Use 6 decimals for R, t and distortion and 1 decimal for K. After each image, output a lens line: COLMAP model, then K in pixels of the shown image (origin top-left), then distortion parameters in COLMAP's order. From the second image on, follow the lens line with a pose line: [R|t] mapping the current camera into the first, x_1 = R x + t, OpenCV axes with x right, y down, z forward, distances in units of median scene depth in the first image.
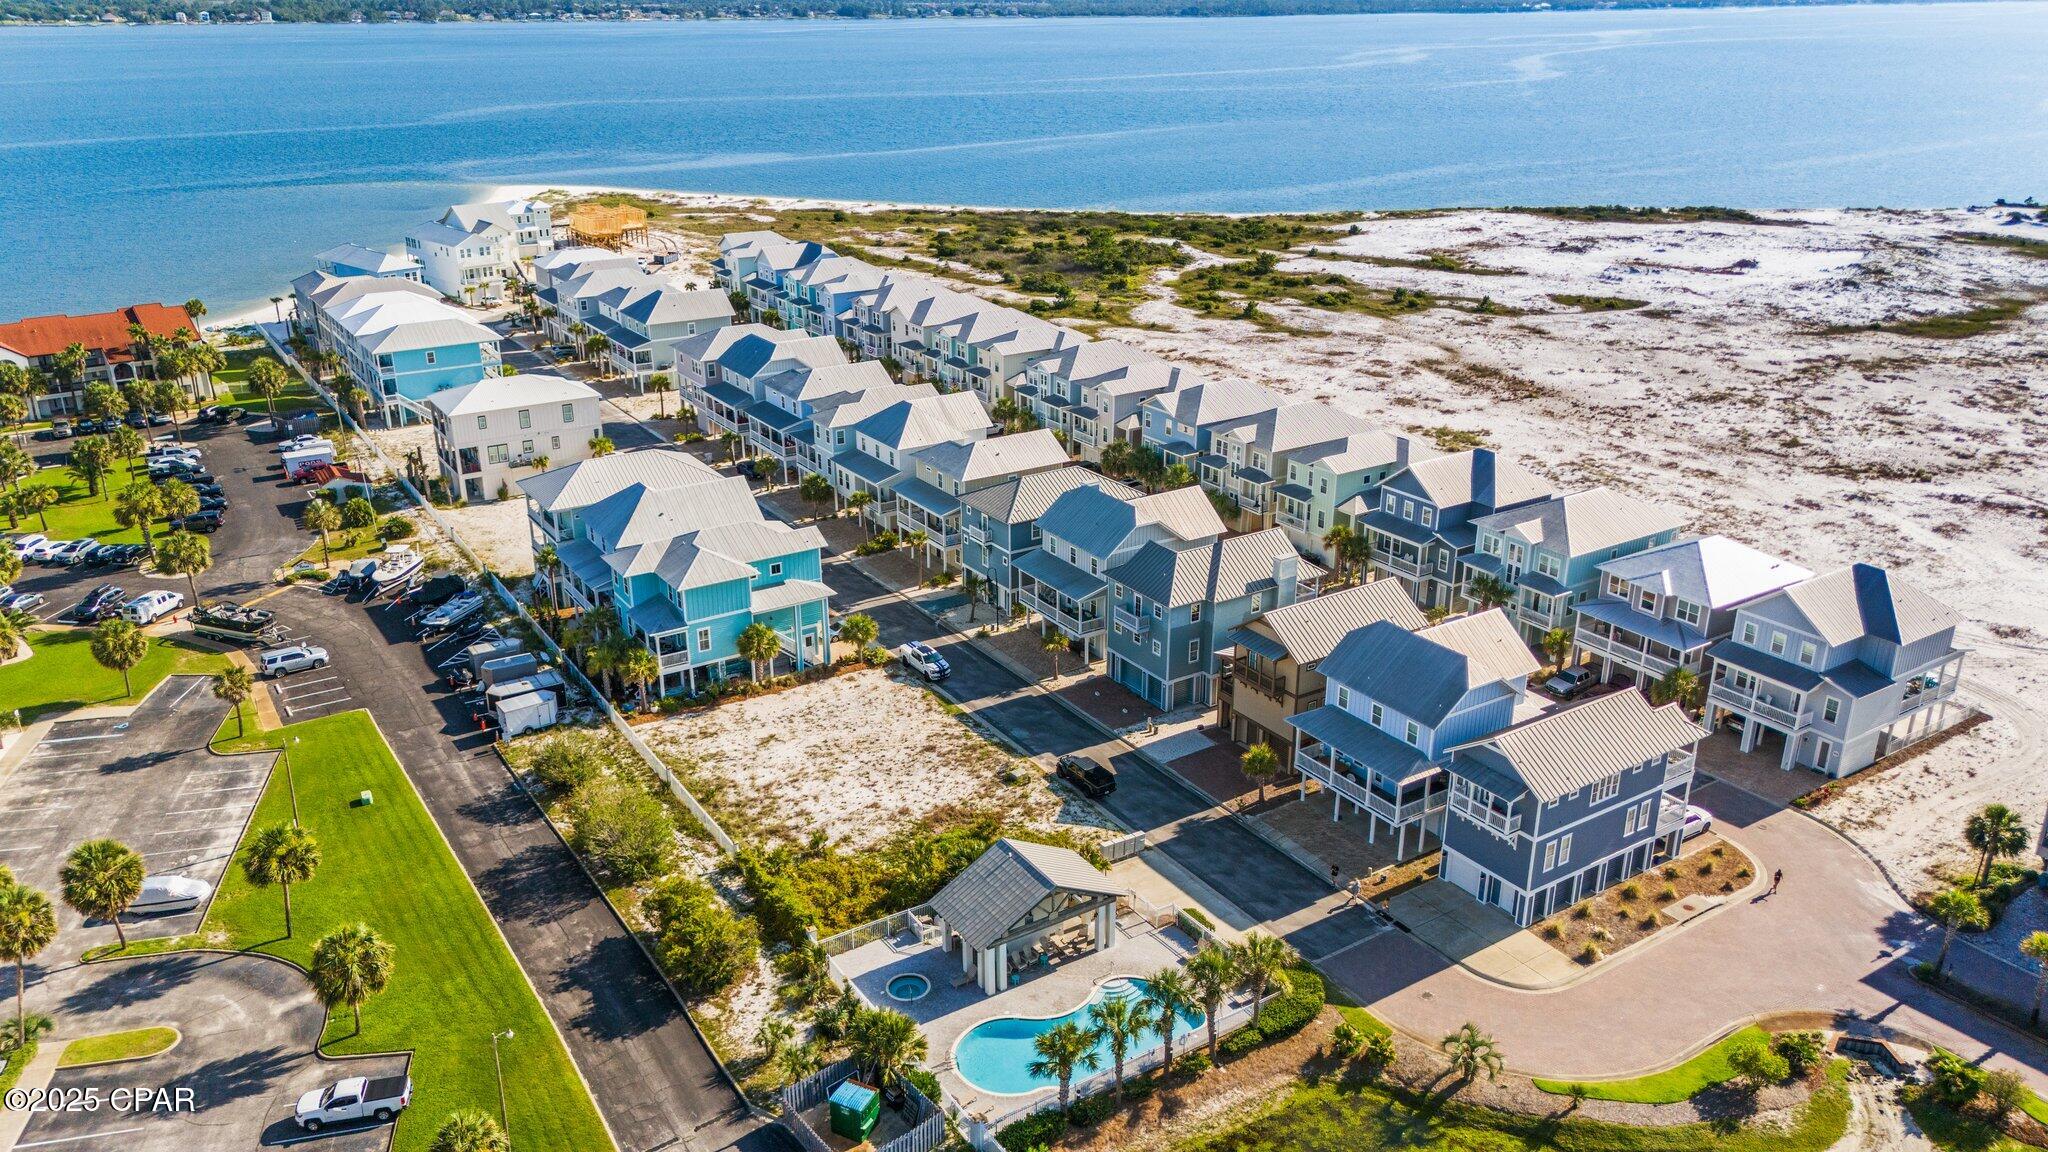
lens RADIAL K [[1491.8, 0, 1024.0], [0, 1491.8, 576.0], [0, 0, 1]] dist [0.095981, -0.111734]
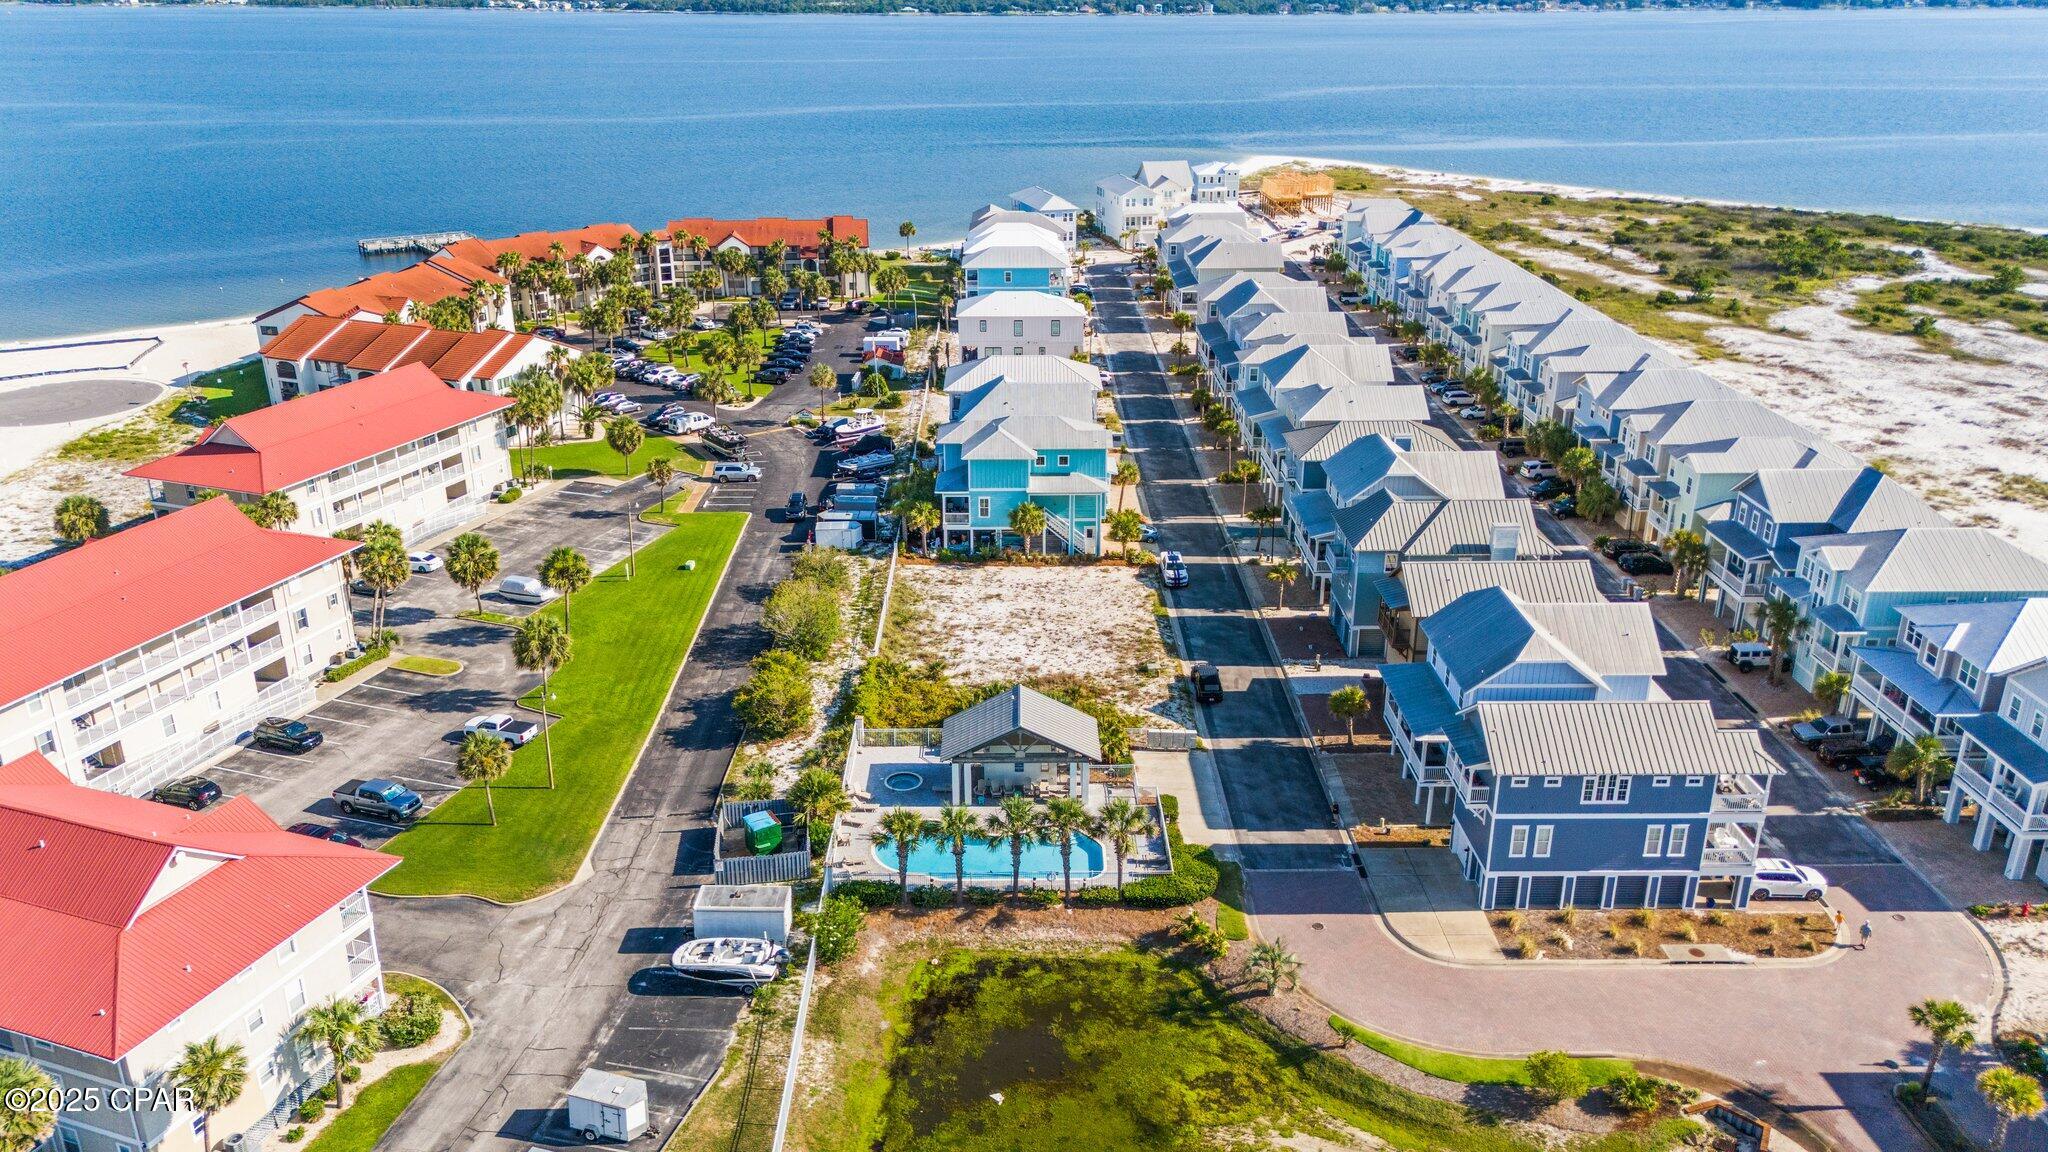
lens RADIAL K [[1491.8, 0, 1024.0], [0, 1491.8, 576.0], [0, 0, 1]] dist [0.095981, -0.111734]
pose [[0.846378, 0.196369, -0.495058, 0.384480], [-0.194222, 0.979334, 0.056408, 0.023101], [0.495904, 0.048409, 0.867027, 0.021794]]
